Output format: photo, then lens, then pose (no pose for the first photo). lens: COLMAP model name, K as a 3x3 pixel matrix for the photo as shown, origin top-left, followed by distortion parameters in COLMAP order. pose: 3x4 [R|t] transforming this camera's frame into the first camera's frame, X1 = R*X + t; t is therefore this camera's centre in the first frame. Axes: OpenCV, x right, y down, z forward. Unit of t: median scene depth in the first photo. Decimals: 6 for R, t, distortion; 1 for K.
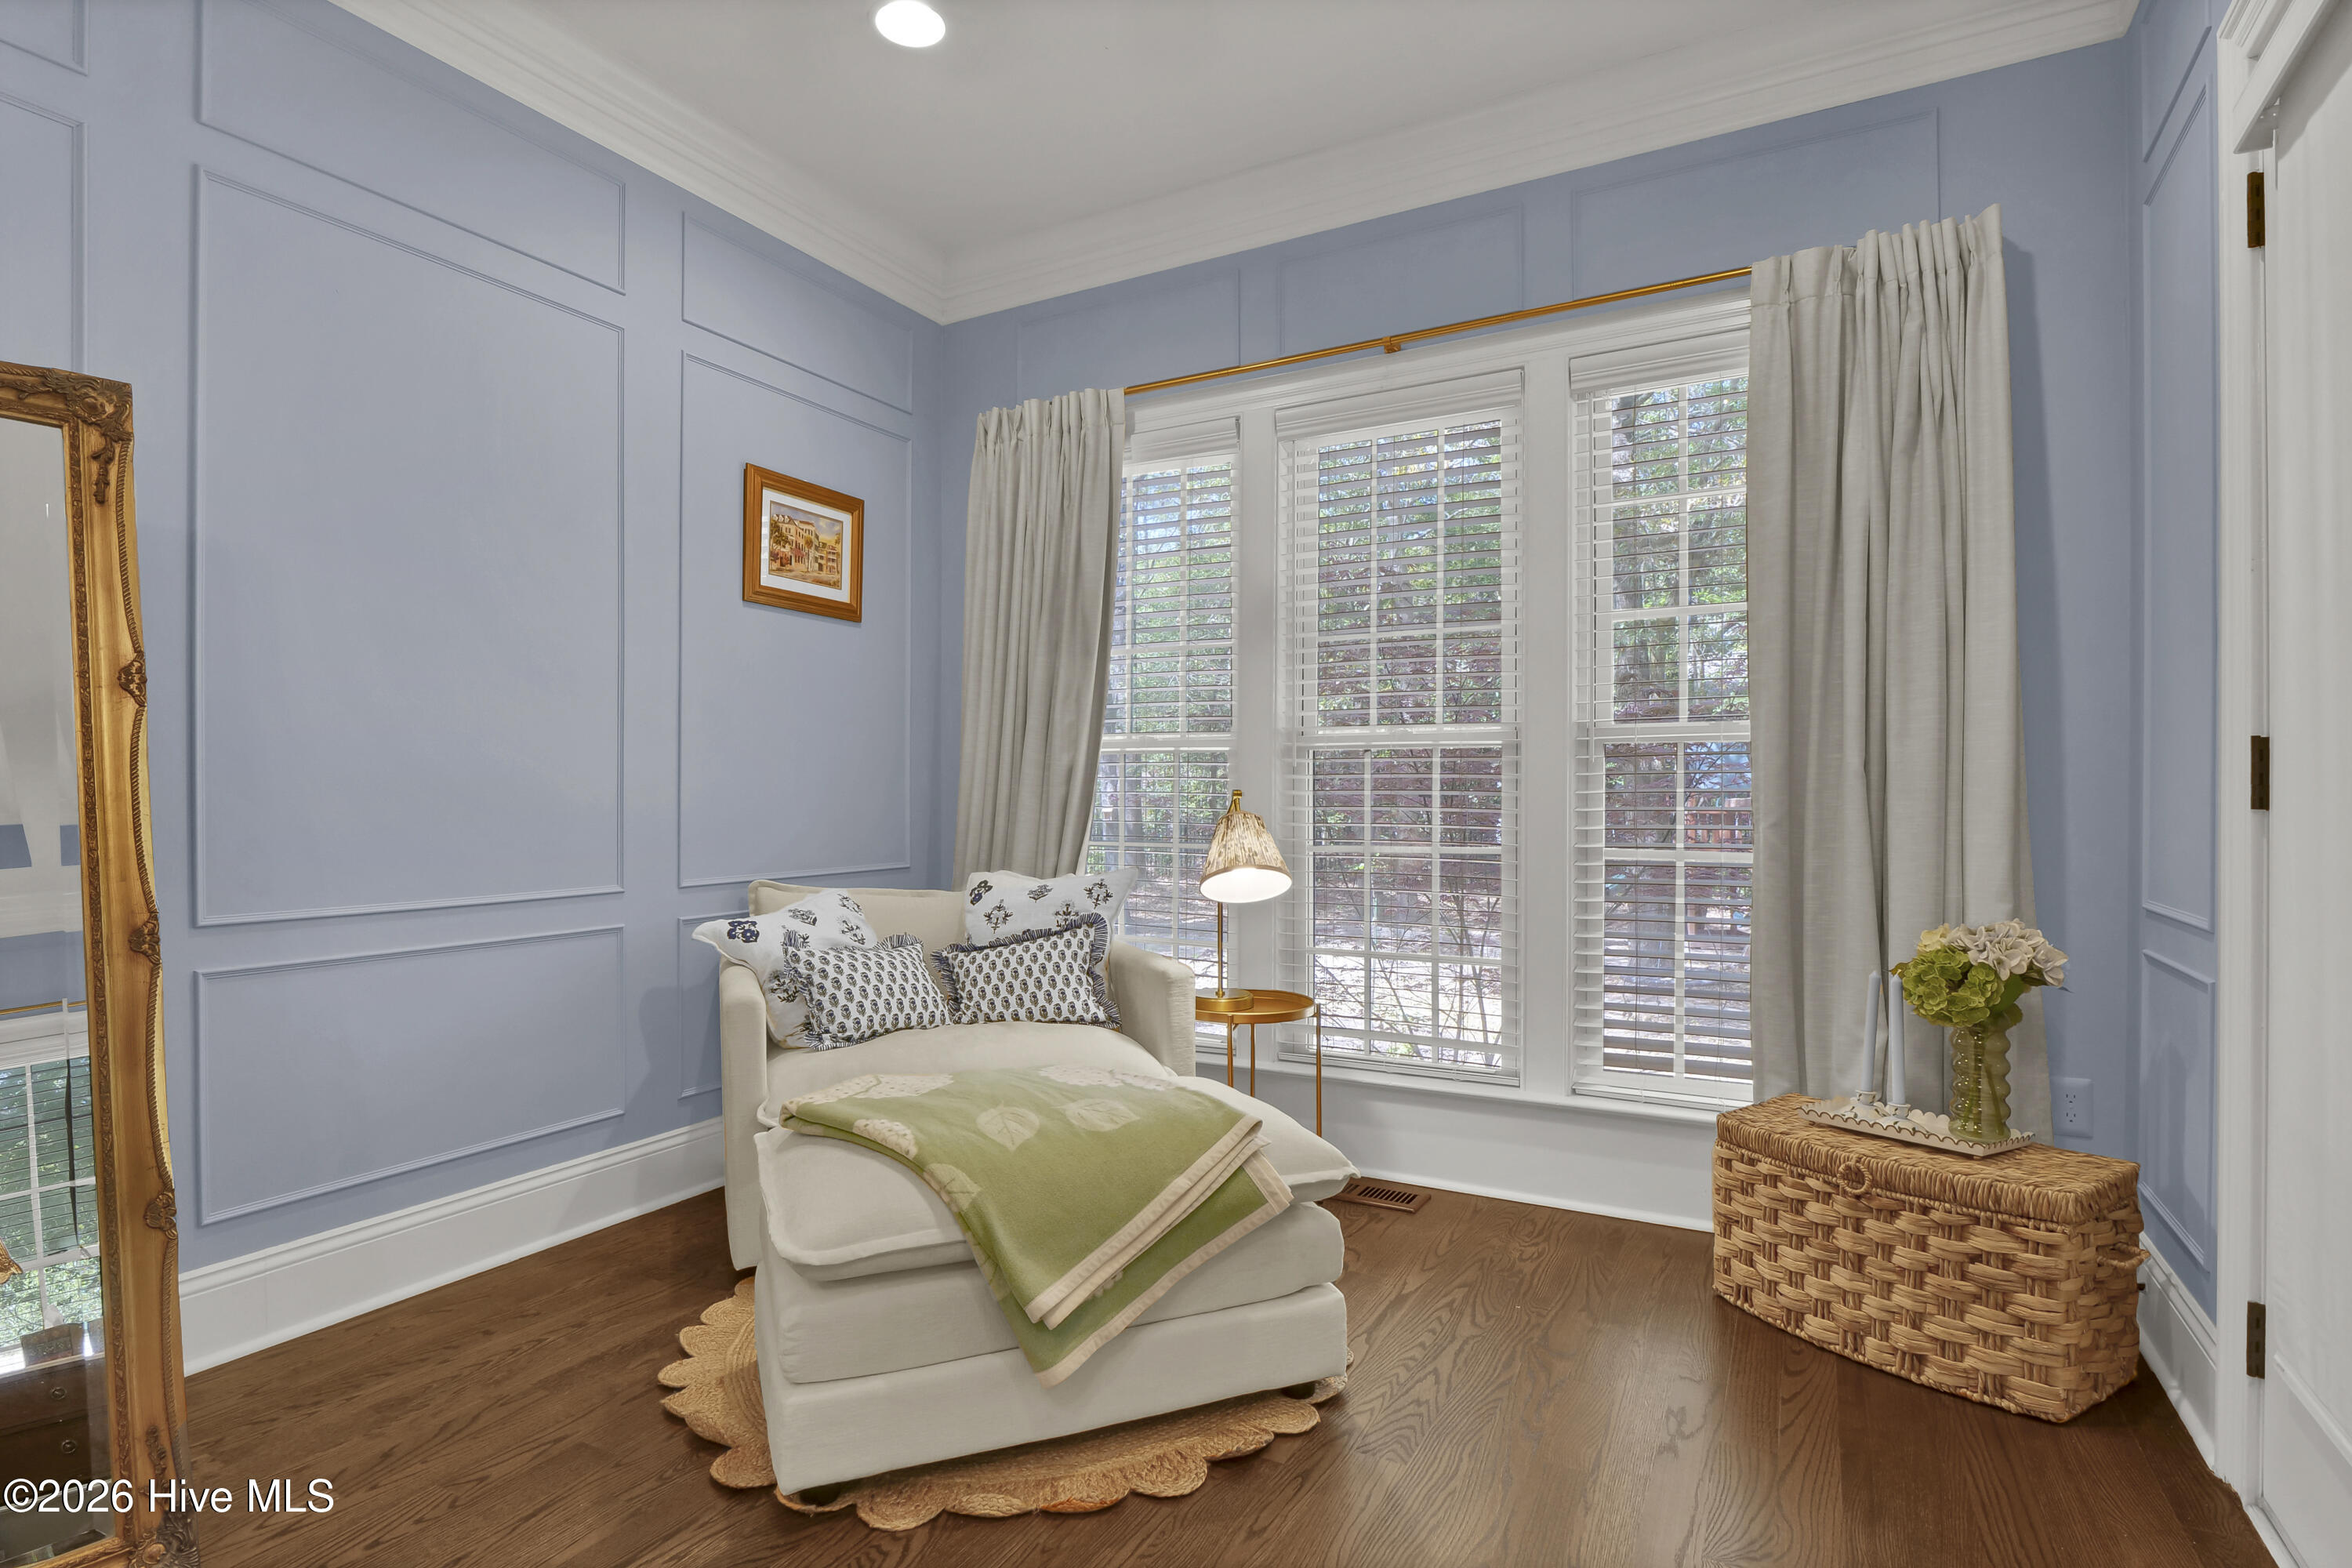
lens RADIAL K [[1168.8, 0, 1185.7], [0, 1168.8, 801.3], [0, 0, 1]] dist [-0.014467, -0.000524]
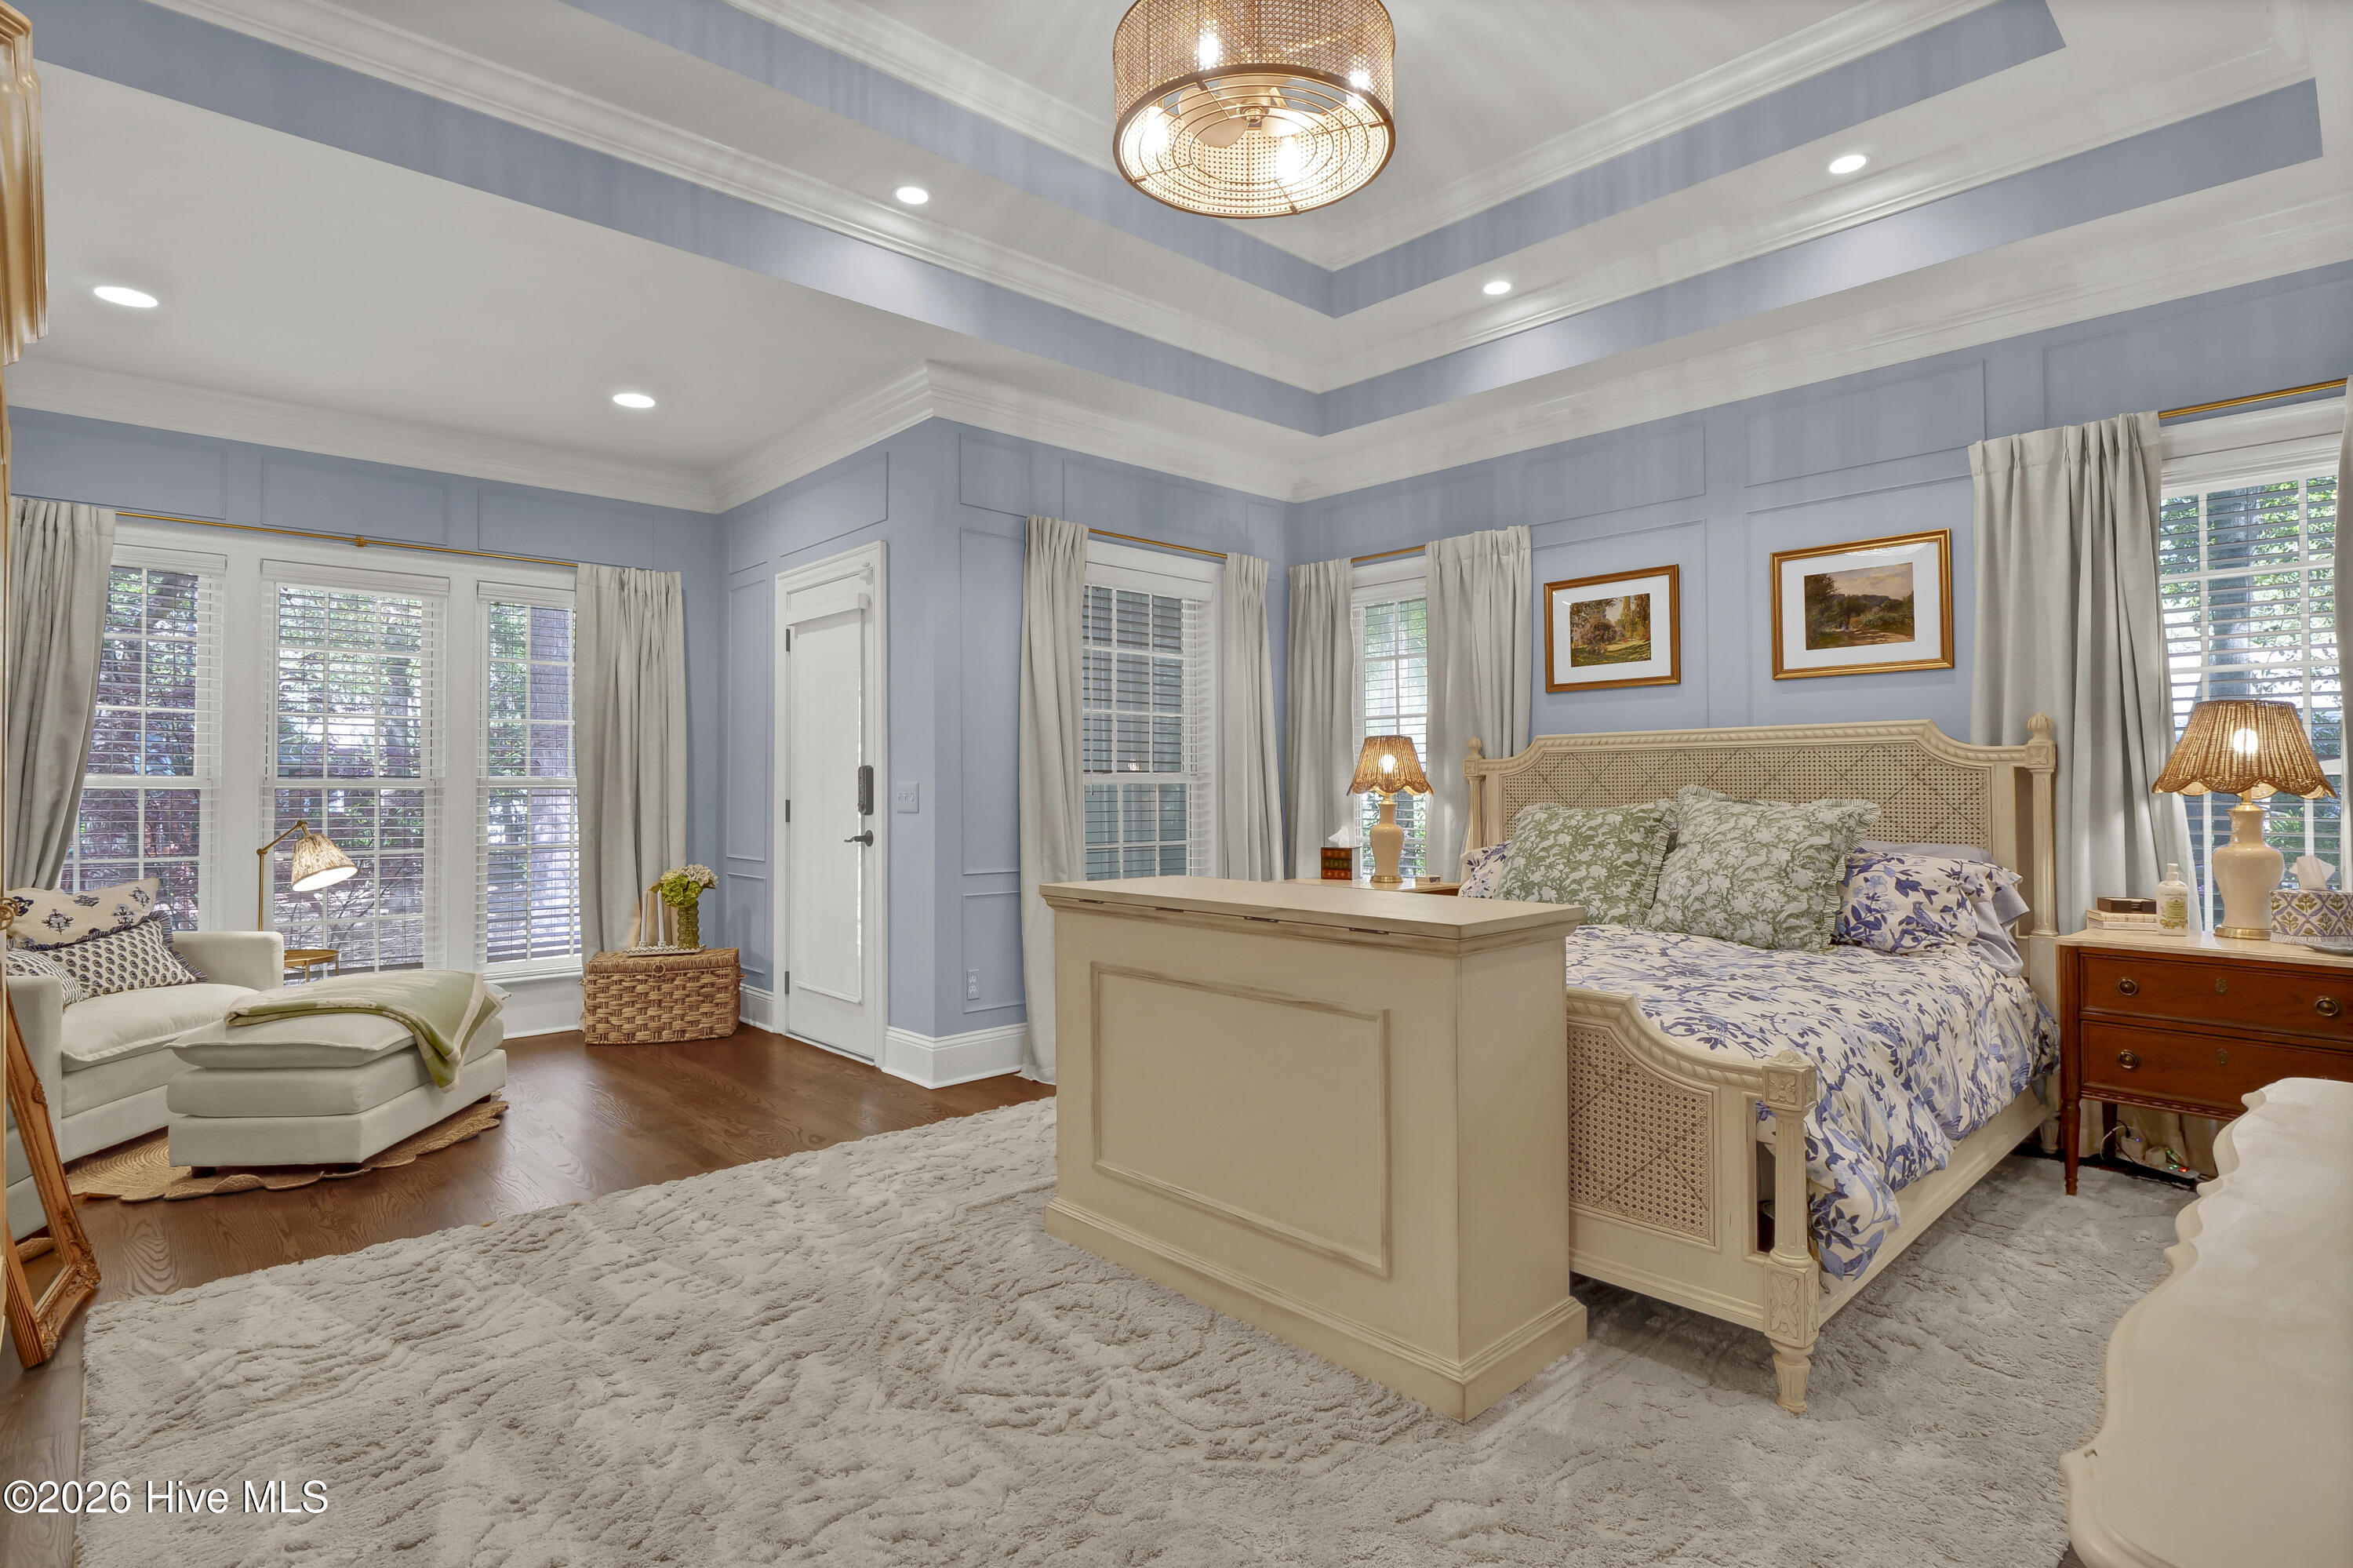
lens RADIAL K [[1169.3, 0, 1182.8], [0, 1169.3, 774.6], [0, 0, 1]] dist [-0.014467, -0.000524]
pose [[0.298984, 0.007313, 0.954230, -1.096315], [-0.000243, 0.999971, -0.007587, -0.059441], [-0.954258, 0.002037, 0.298977, -0.618547]]
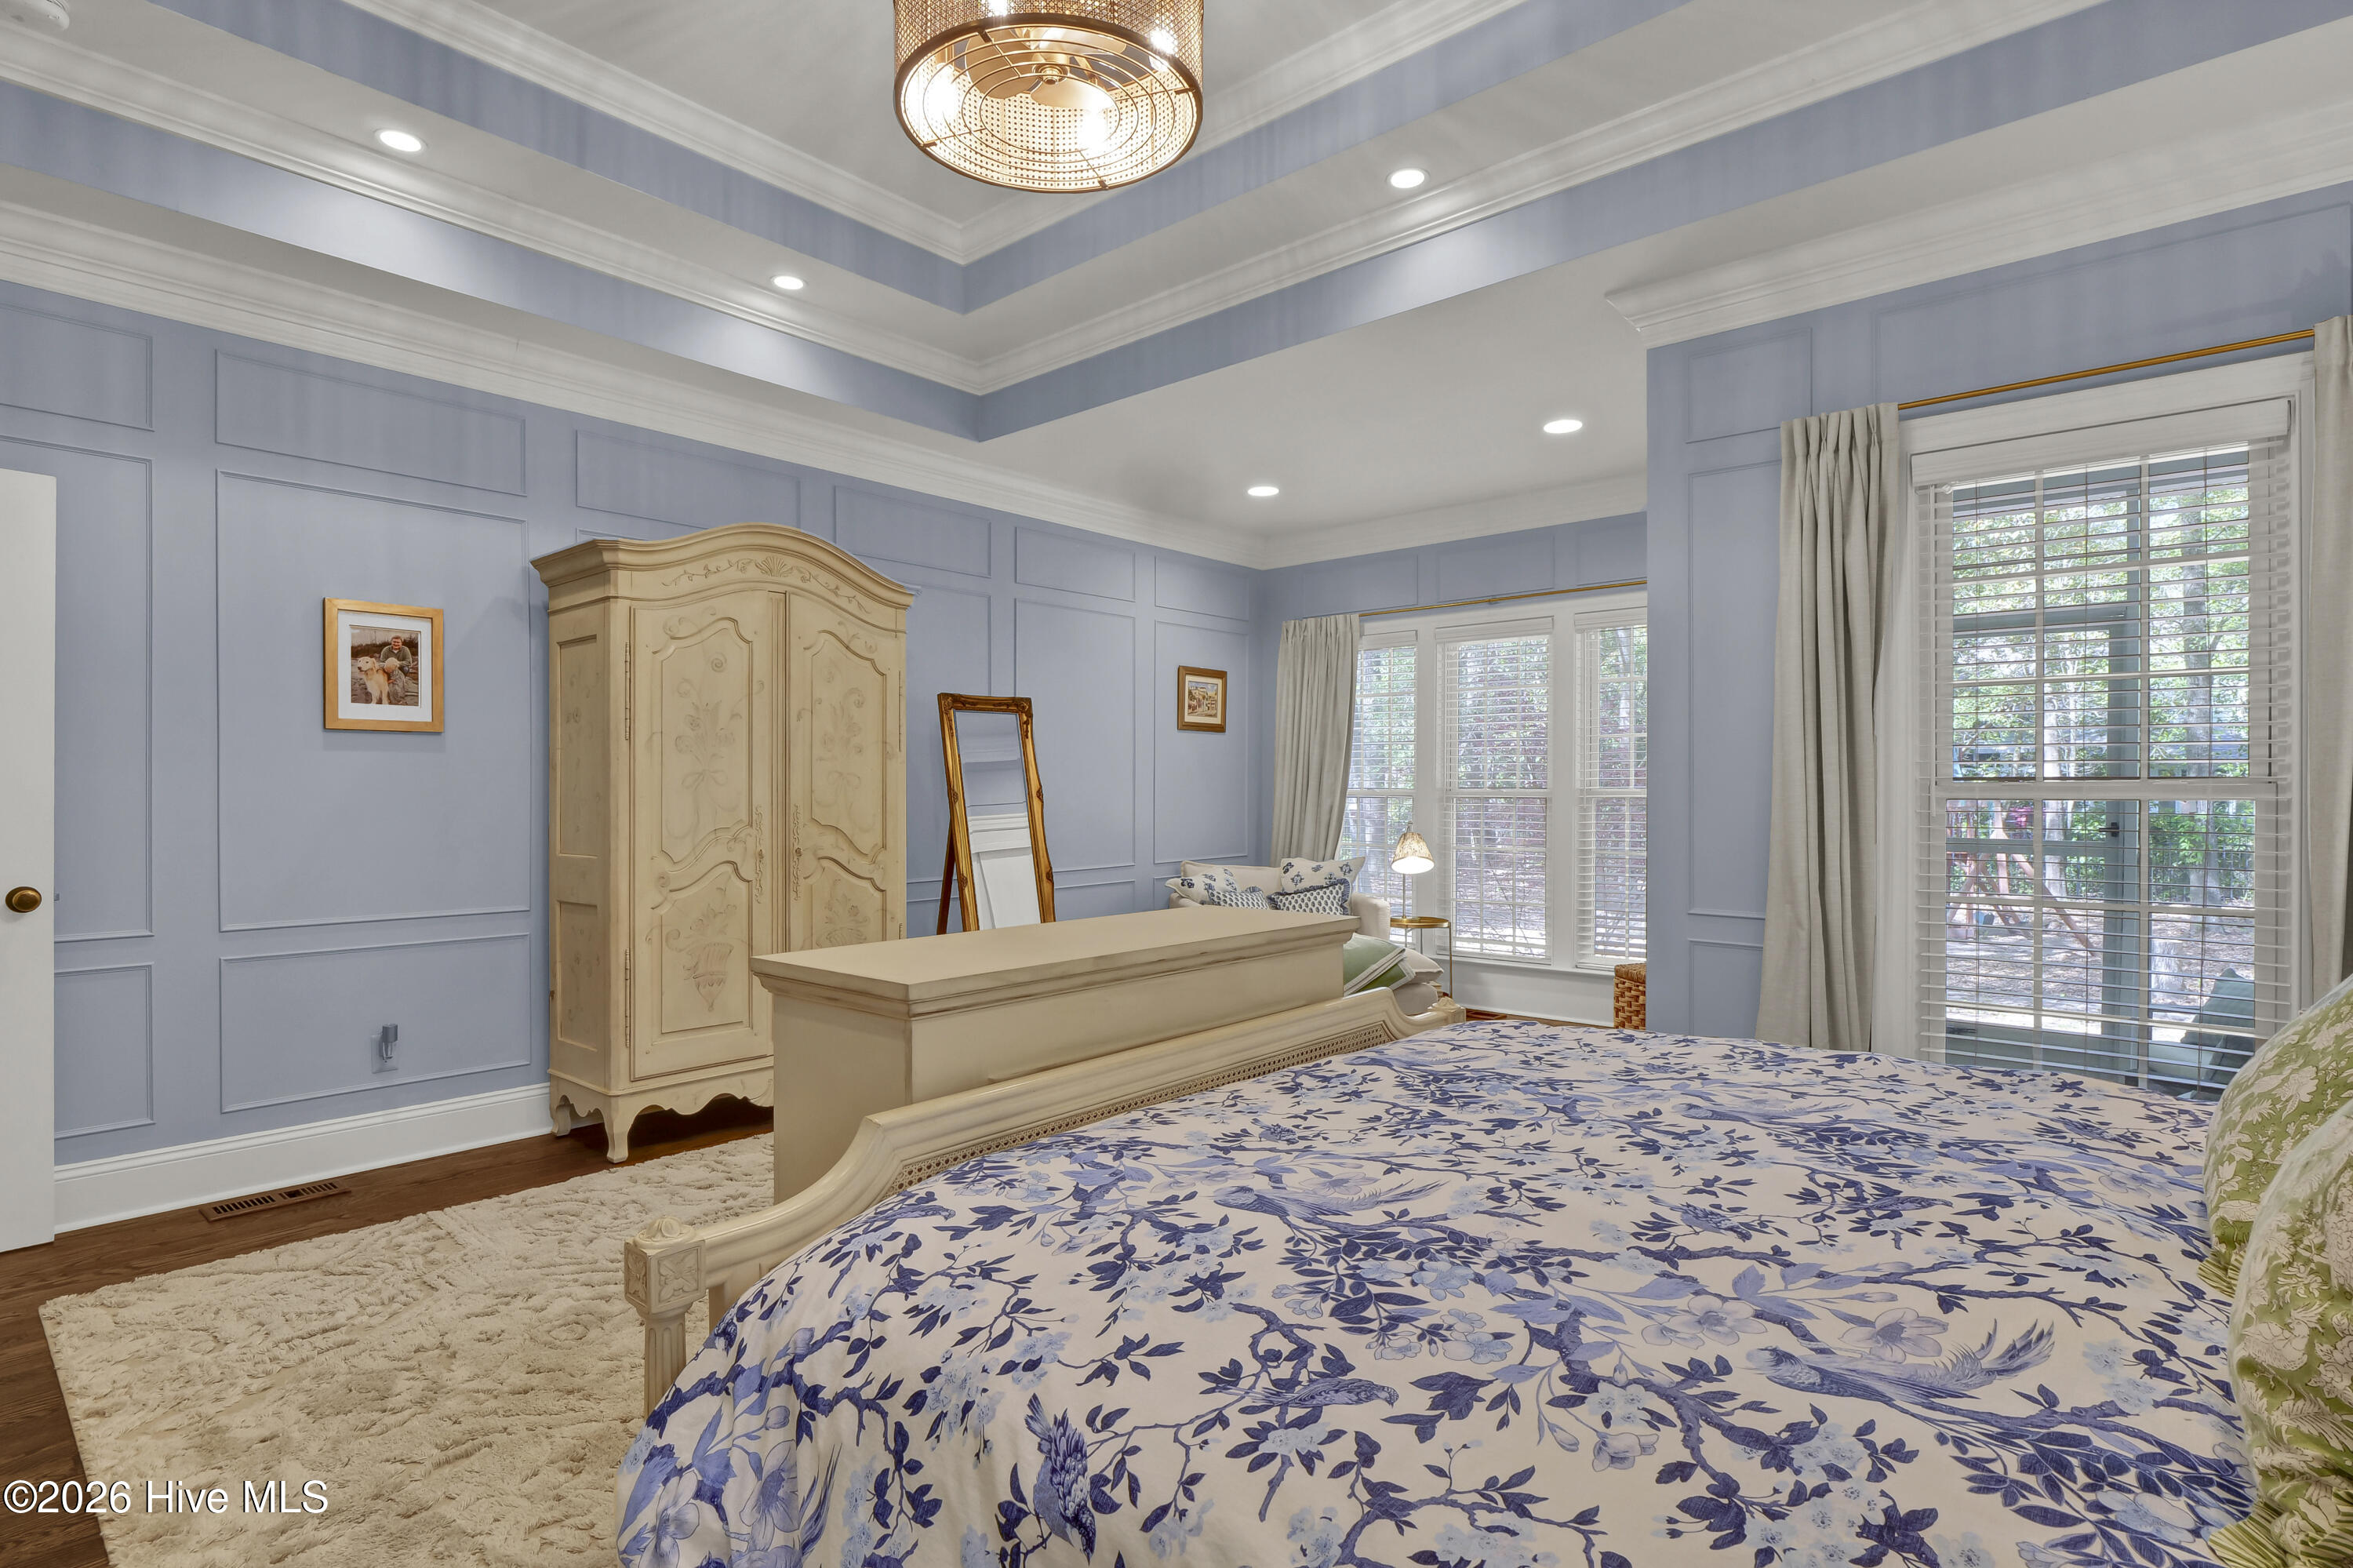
lens RADIAL K [[1169.3, 0, 1175.5], [0, 1169.3, 800.8], [0, 0, 1]] dist [-0.014467, -0.000524]
pose [[0.975146, 0.000408, -0.221564, 0.098940], [0.000982, 0.999981, 0.006167, -0.060438], [0.221562, -0.006231, 0.975126, -1.190504]]
